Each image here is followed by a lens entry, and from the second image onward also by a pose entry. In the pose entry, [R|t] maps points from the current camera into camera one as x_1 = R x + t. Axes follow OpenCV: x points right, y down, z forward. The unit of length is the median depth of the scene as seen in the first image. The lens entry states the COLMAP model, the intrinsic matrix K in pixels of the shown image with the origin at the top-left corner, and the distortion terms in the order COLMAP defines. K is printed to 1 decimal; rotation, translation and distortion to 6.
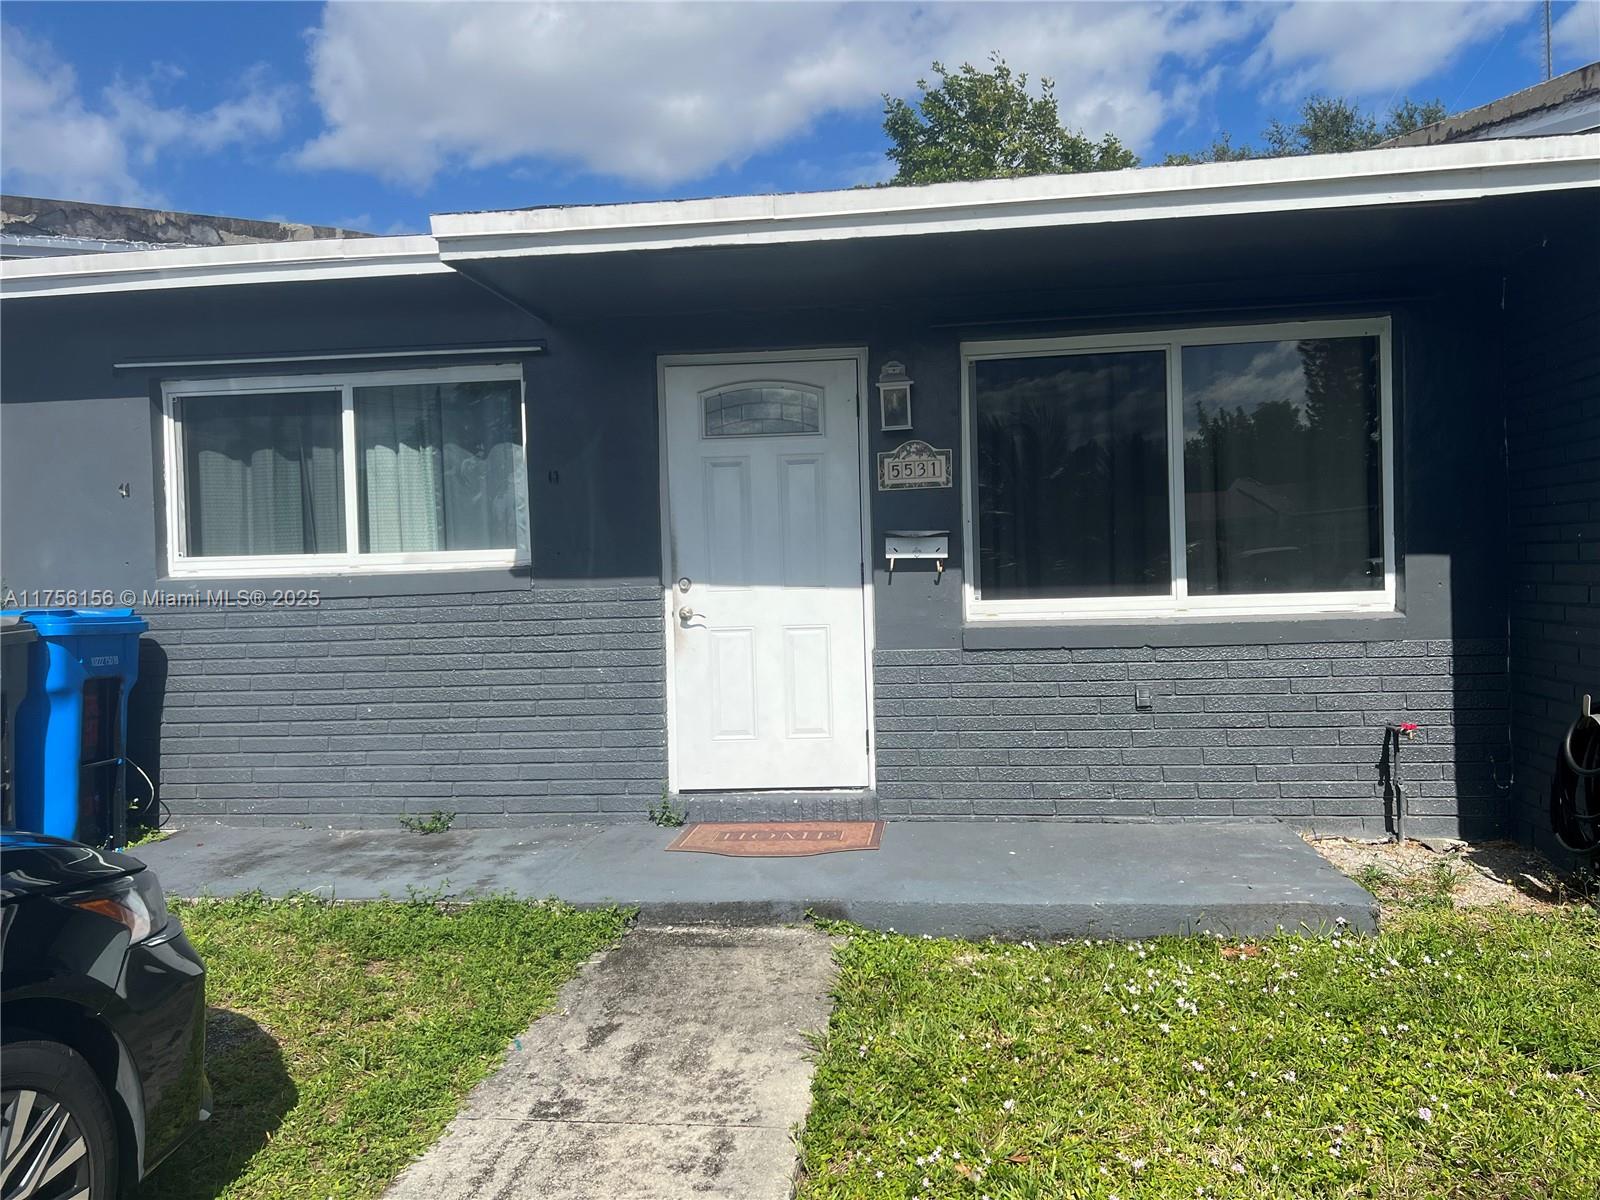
lens RADIAL K [[1201.1, 0, 808.1], [0, 1201.1, 592.8], [0, 0, 1]] dist [0.001390, -0.022827]
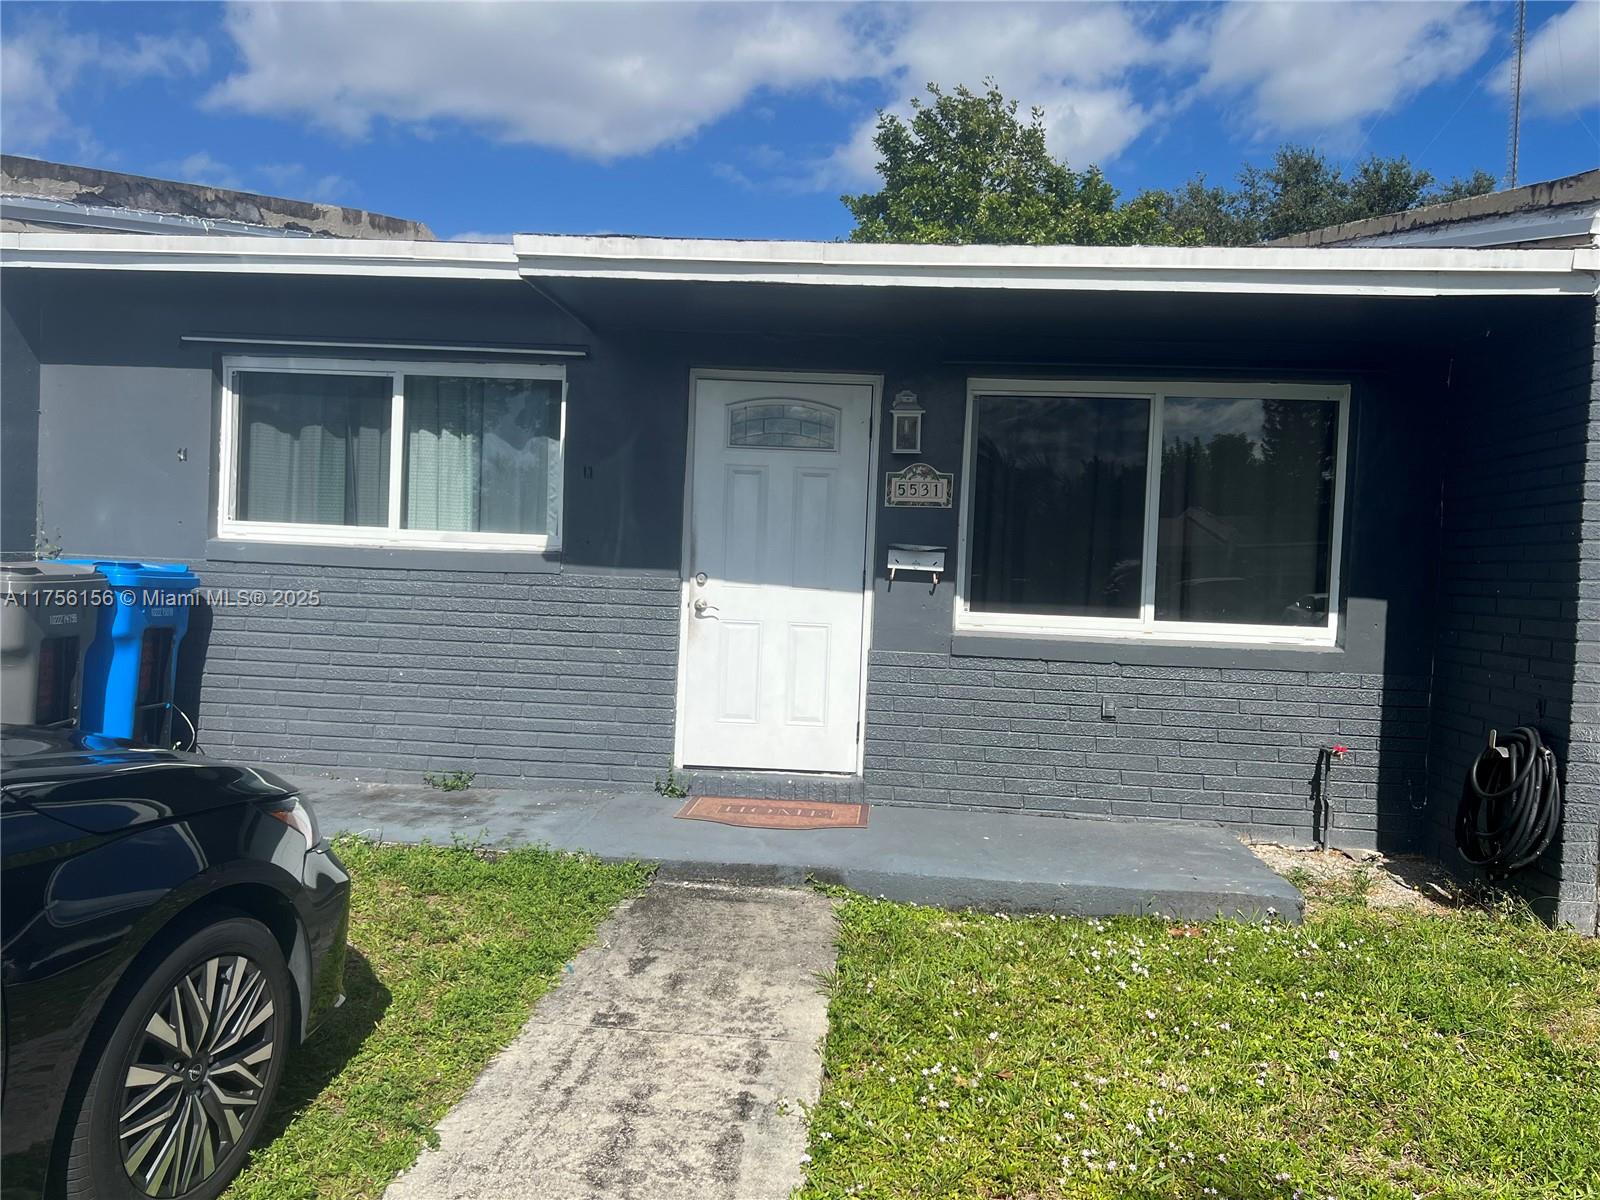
lens RADIAL K [[1201.1, 0, 800.3], [0, 1201.1, 601.0], [0, 0, 1]] dist [0.001390, -0.022827]
pose [[0.996889, 0.068816, 0.038424, -0.056980], [-0.069183, 0.997569, 0.008302, -0.001984], [-0.037760, -0.010934, 0.999227, -0.105238]]
